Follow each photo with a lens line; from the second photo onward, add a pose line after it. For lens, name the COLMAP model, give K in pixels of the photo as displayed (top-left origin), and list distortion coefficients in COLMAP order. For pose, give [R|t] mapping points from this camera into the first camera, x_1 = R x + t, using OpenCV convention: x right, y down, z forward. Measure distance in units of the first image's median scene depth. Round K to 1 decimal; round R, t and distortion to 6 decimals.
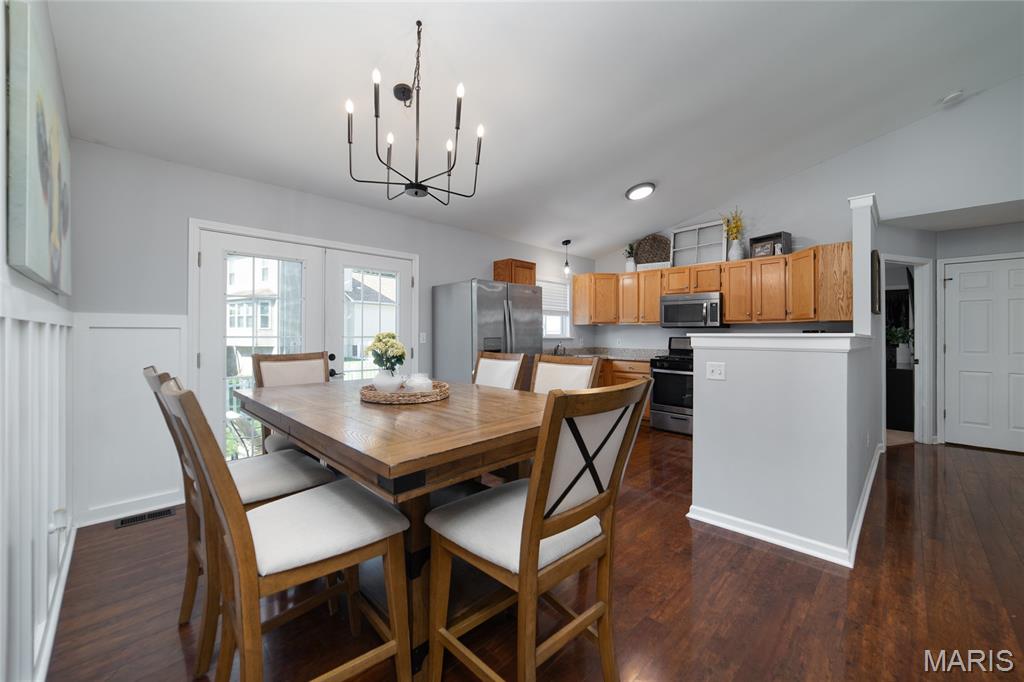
lens RADIAL K [[398.0, 0, 514.7], [0, 398.0, 332.1], [0, 0, 1]] dist [-0.001204, 0.007581]
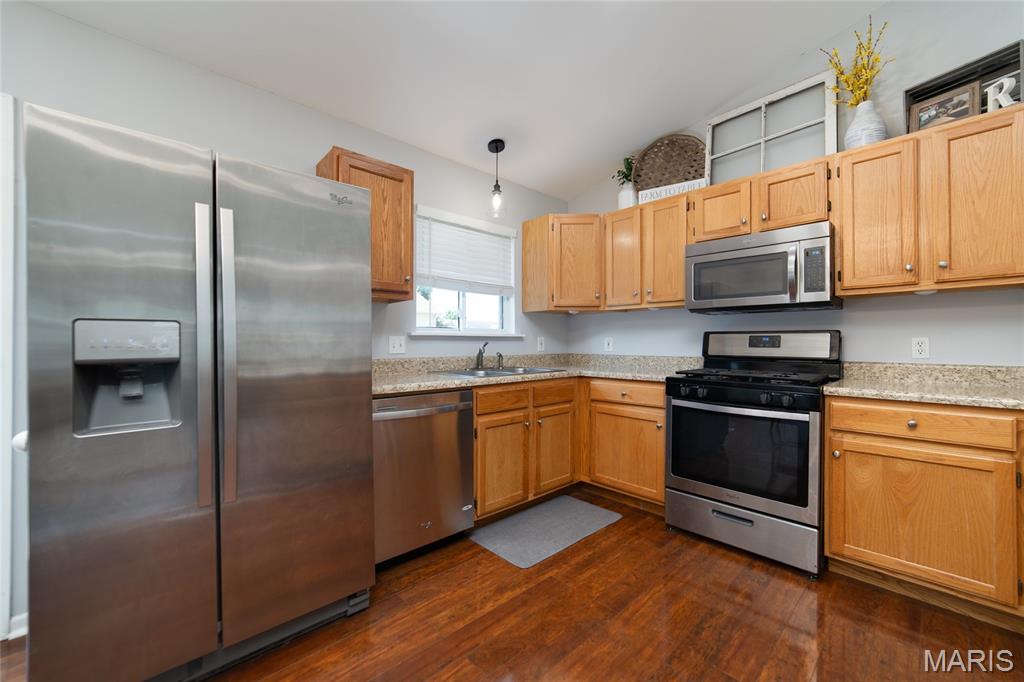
lens RADIAL K [[410.9, 0, 512.0], [0, 410.9, 341.0], [0, 0, 1]] dist [0.000095, 0.000289]
pose [[0.999510, -0.006070, -0.030722, 0.164332], [0.006167, 0.999976, 0.003067, 0.020750], [0.030703, -0.003255, 0.999523, 0.479514]]
